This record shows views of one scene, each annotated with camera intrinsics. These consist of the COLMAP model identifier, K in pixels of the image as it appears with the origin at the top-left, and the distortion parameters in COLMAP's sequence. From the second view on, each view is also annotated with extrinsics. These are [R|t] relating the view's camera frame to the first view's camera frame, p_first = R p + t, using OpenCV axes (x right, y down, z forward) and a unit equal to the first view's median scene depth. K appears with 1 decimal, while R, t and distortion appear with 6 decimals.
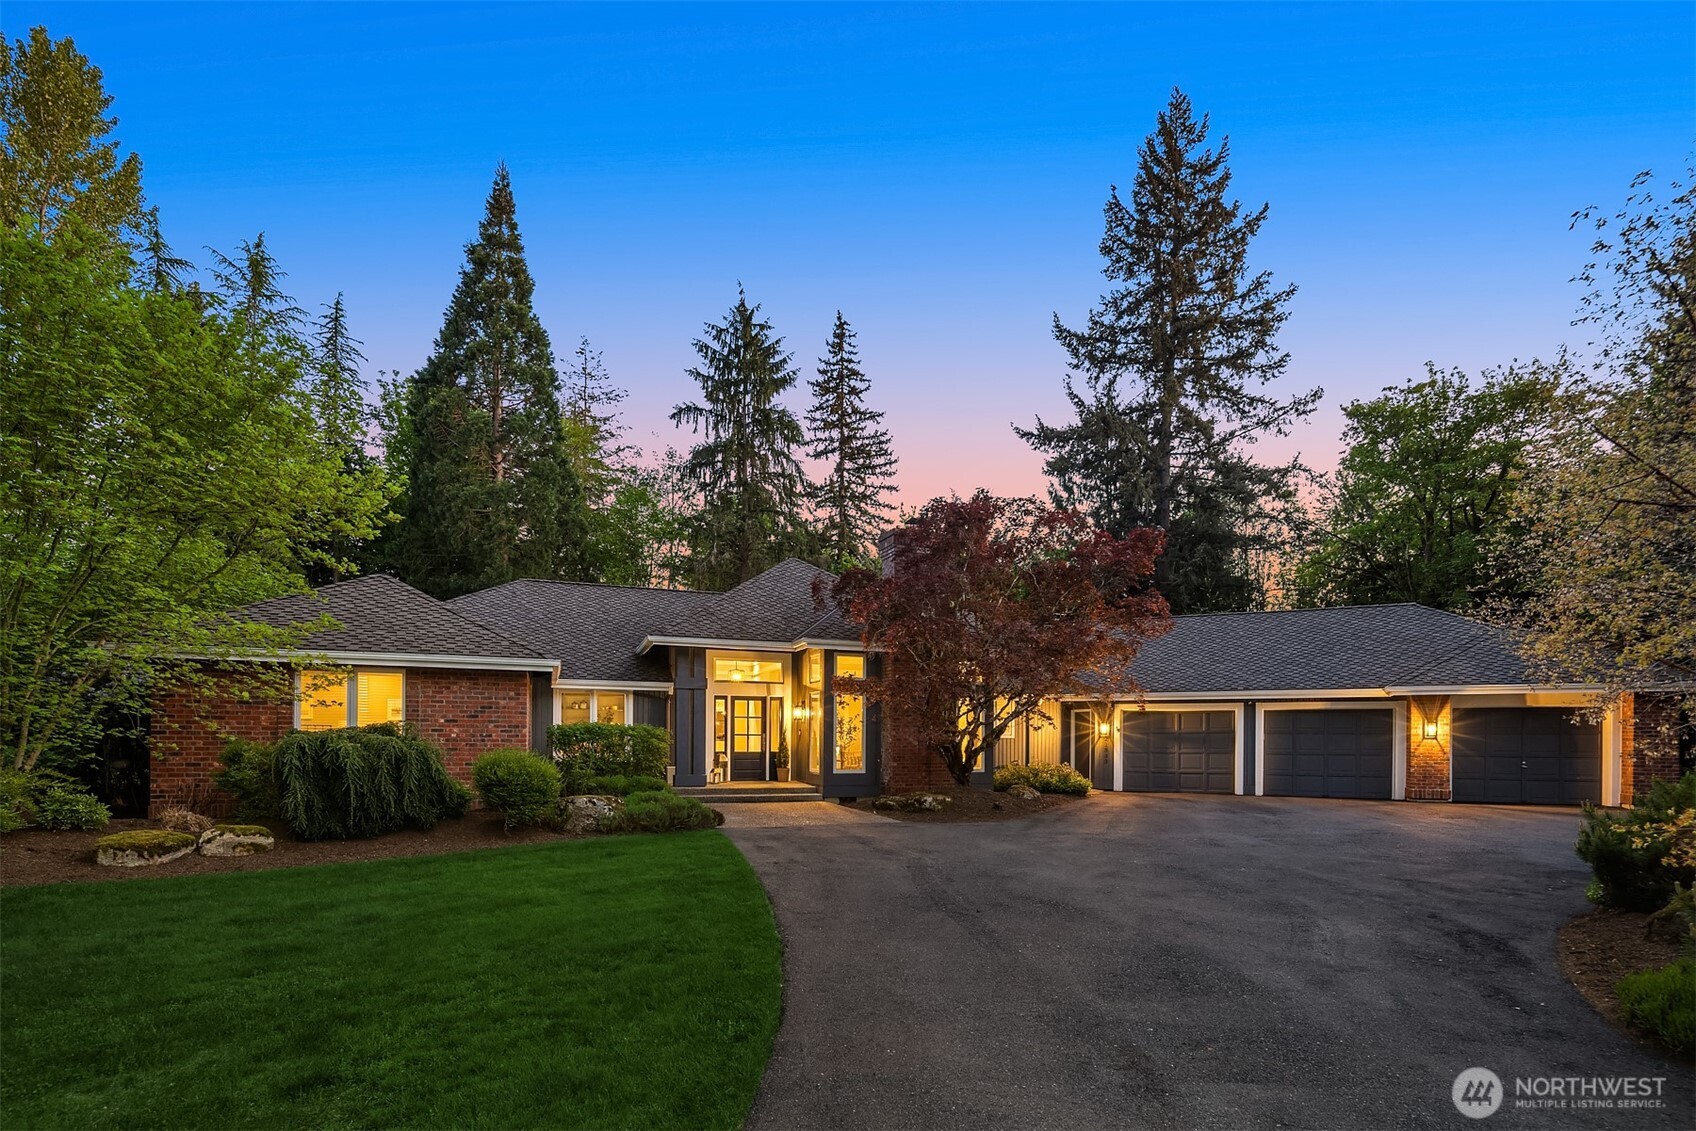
lens RADIAL K [[1333.3, 0, 848.0], [0, 1333.3, 565.5], [0, 0, 1]] dist [-0.000493, 0.000001]
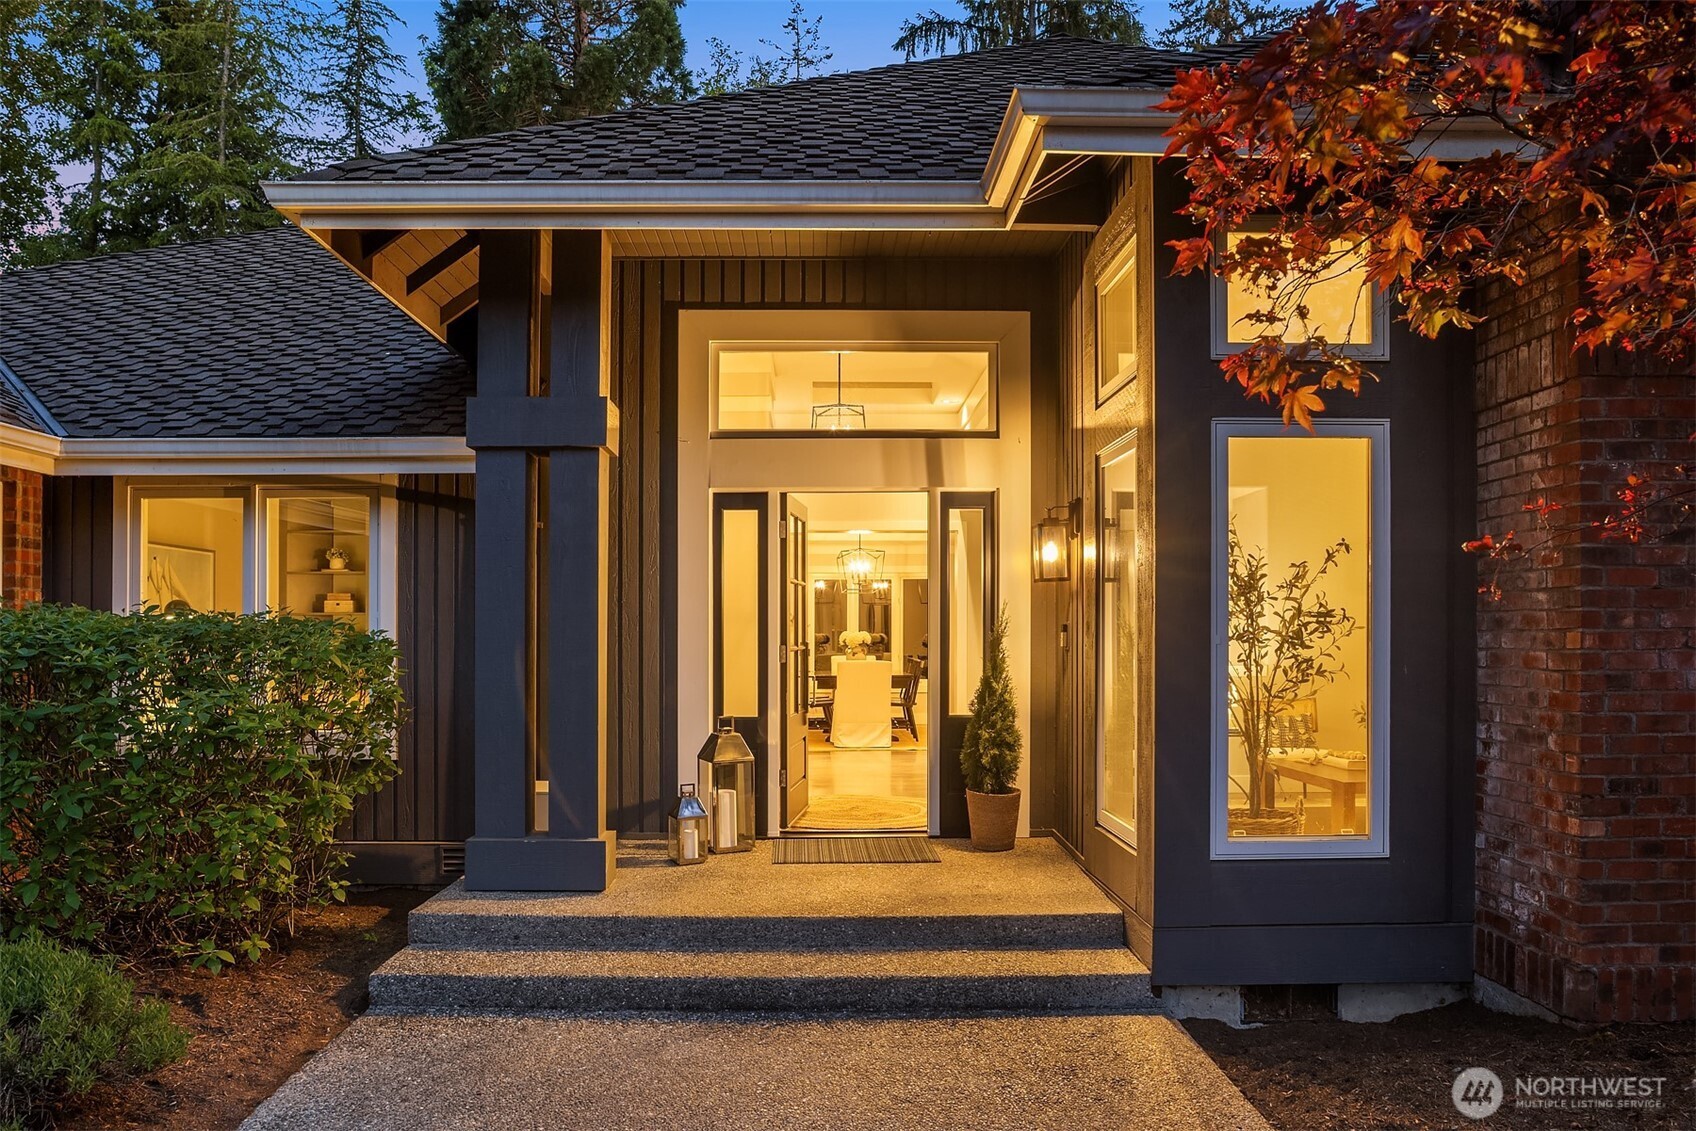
lens RADIAL K [[1208.0, 0, 847.1], [0, 1208.0, 617.6], [0, 0, 1]] dist [-0.075967, -0.000445]
pose [[0.948178, -0.016934, -0.317289, -0.005506], [0.055709, 0.991971, 0.113537, 0.096518], [0.312819, -0.125329, 0.941508, 0.796332]]
